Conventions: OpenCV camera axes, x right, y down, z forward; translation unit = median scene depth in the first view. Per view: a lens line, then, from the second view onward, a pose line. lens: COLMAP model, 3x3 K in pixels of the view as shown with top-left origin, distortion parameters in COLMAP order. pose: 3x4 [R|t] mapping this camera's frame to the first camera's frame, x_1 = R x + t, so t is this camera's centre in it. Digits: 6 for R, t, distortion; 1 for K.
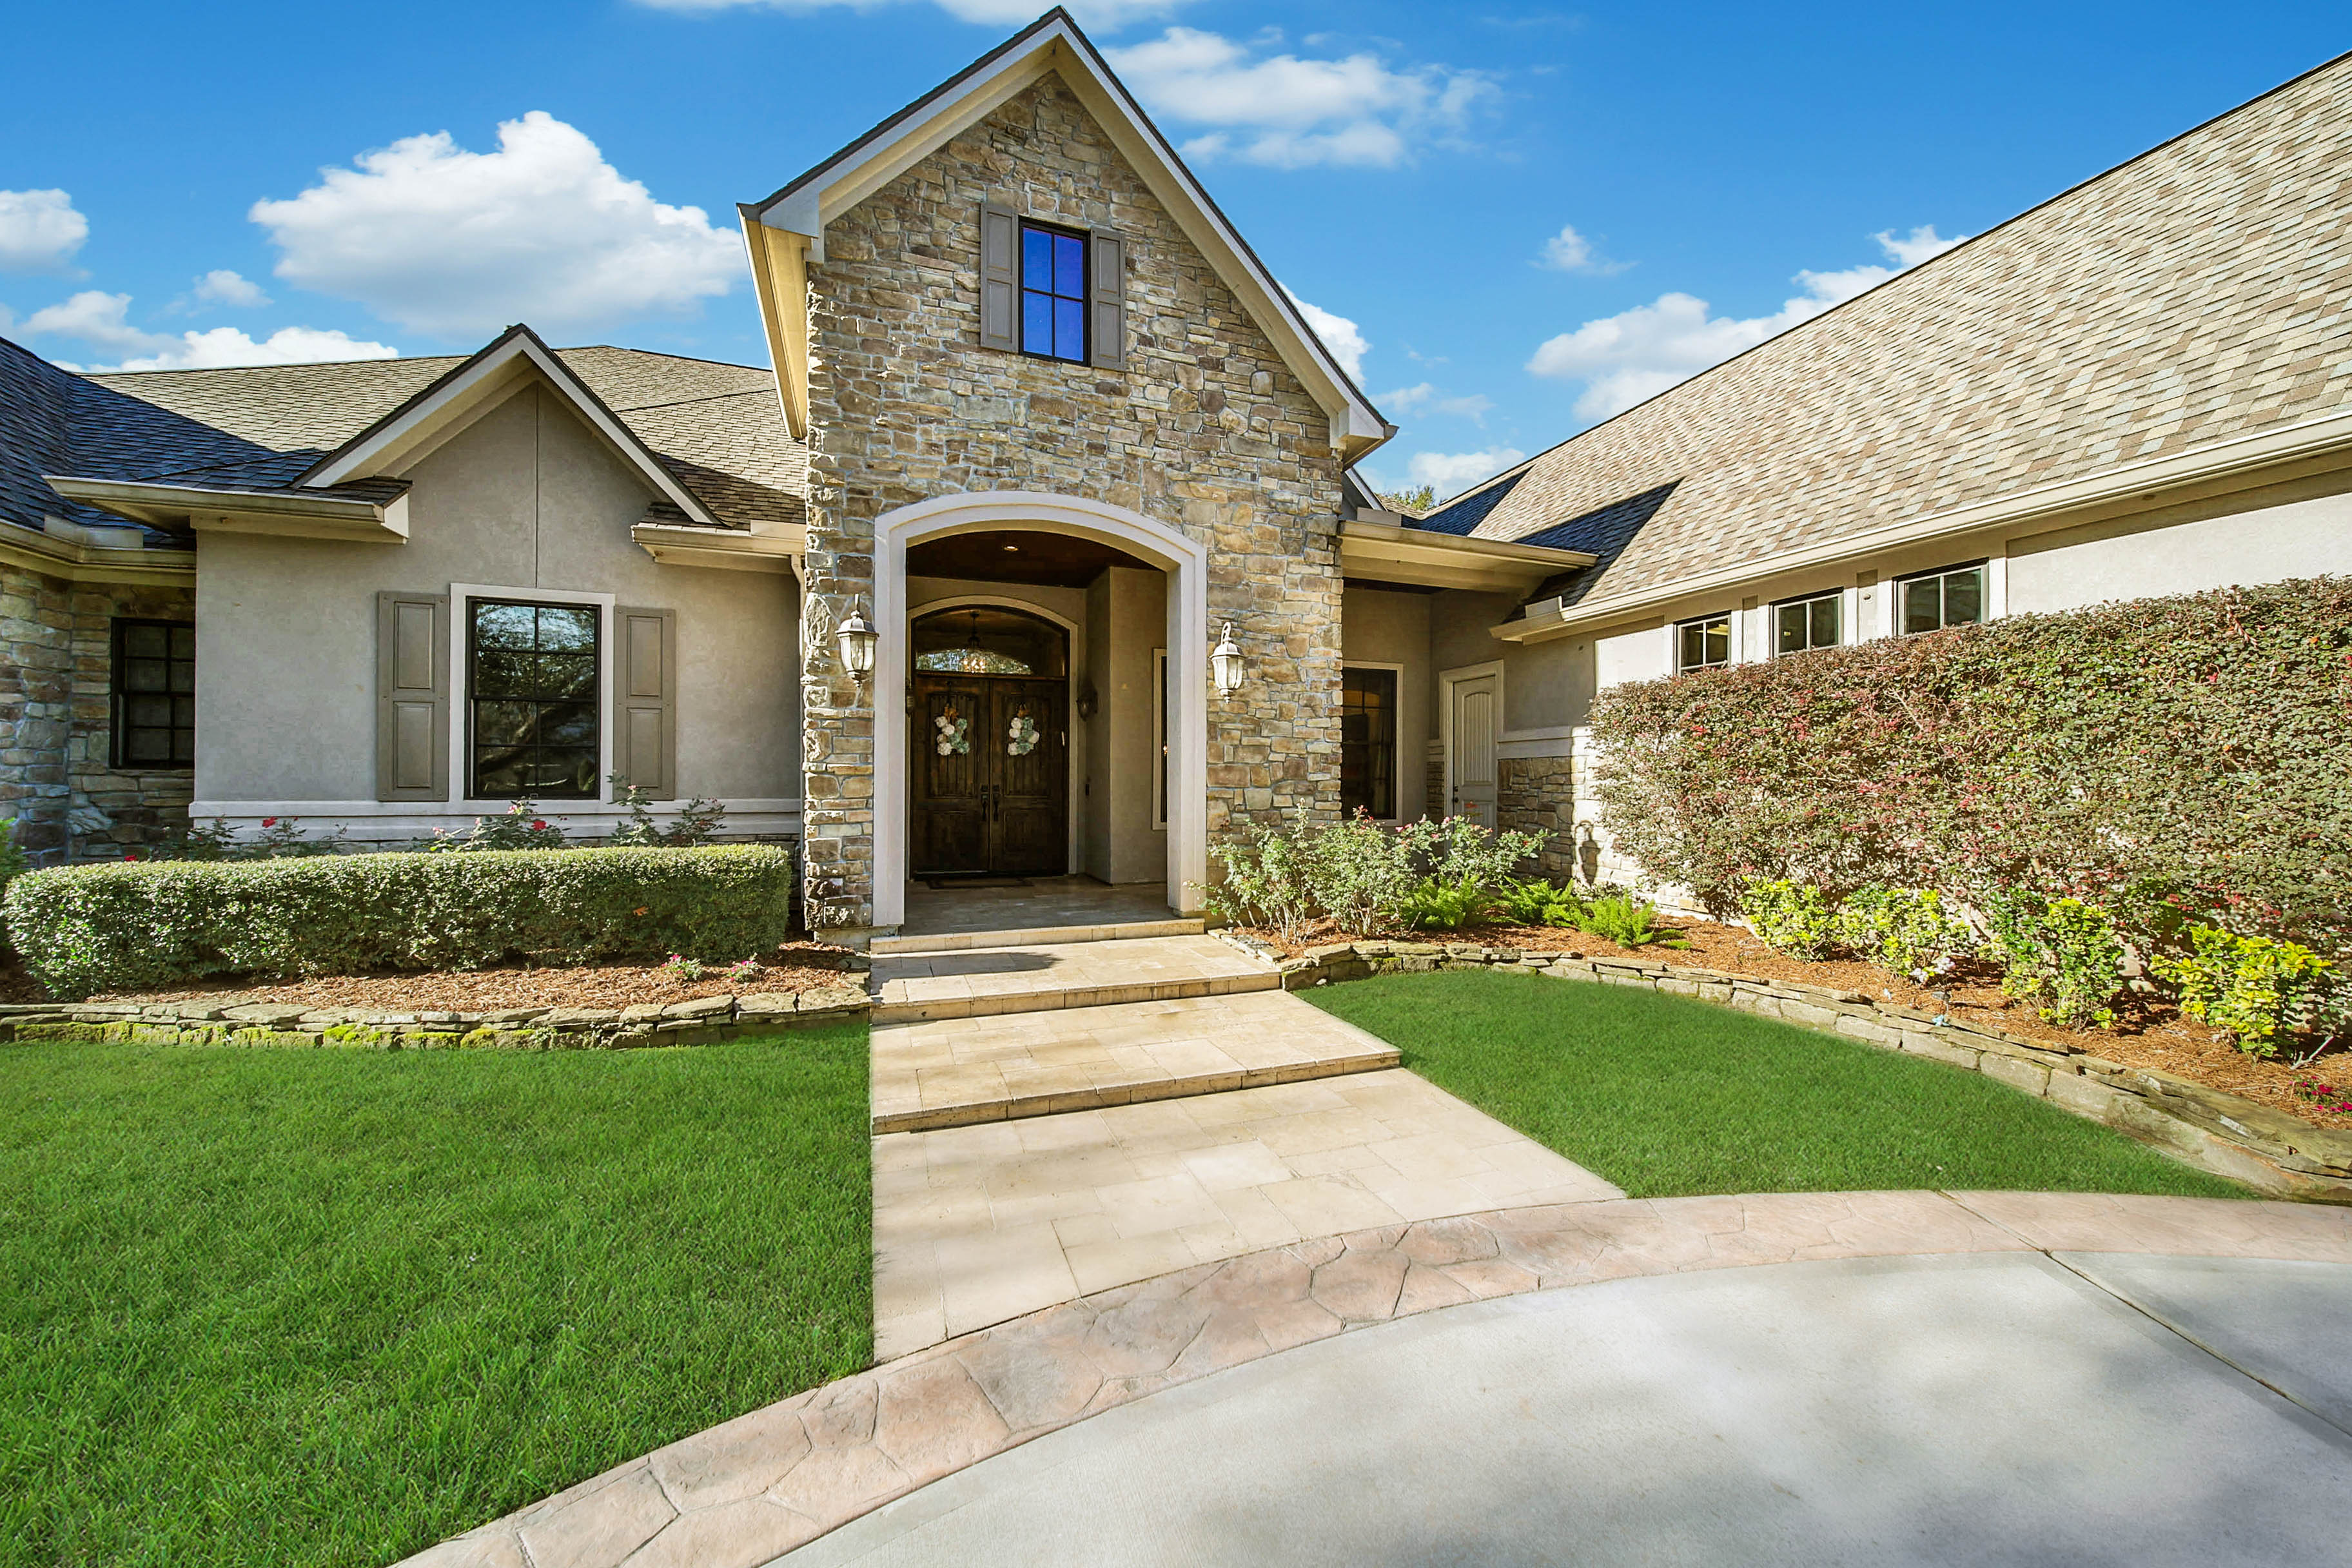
lens RADIAL K [[829.5, 0, 1201.2], [0, 829.5, 767.8], [0, 0, 1]] dist [-0.011623, -0.000236]
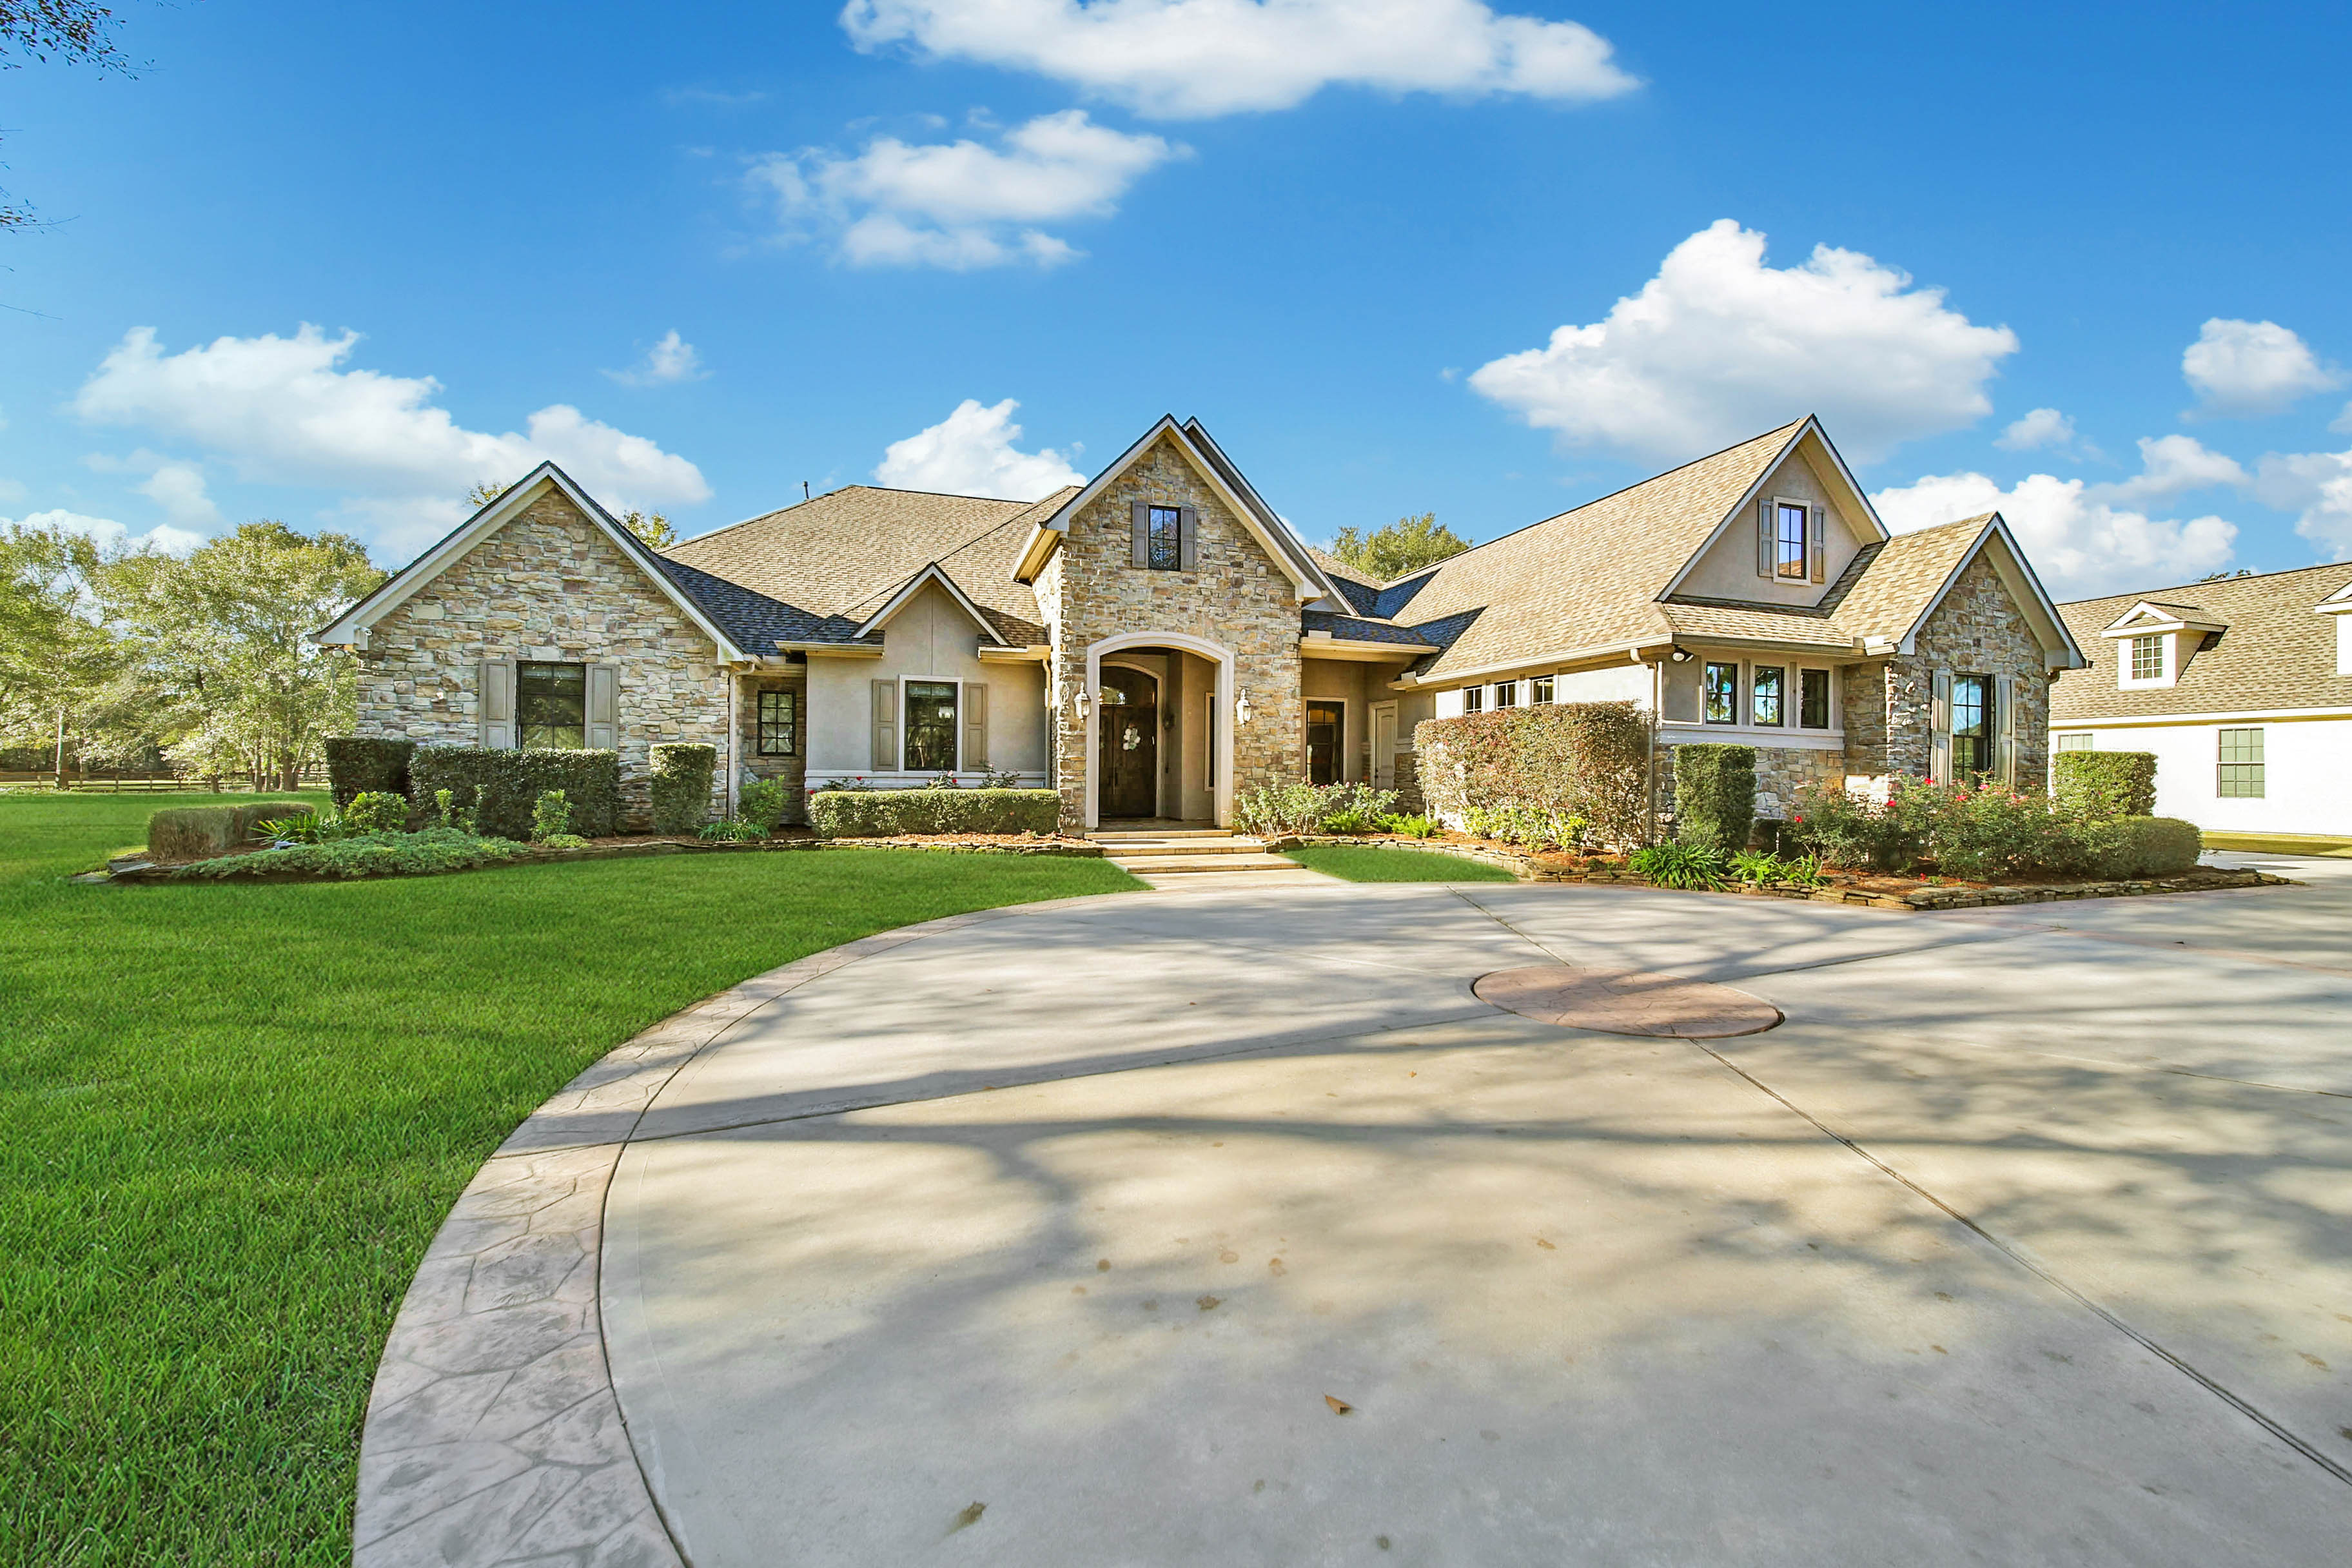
lens RADIAL K [[829.5, 0, 1201.2], [0, 829.5, 767.8], [0, 0, 1]] dist [-0.011623, -0.000236]
pose [[0.999248, 0.005879, -0.038323, 0.005673], [-0.005211, 0.999833, 0.017518, -0.012237], [0.038420, -0.017305, 0.999112, -1.147883]]
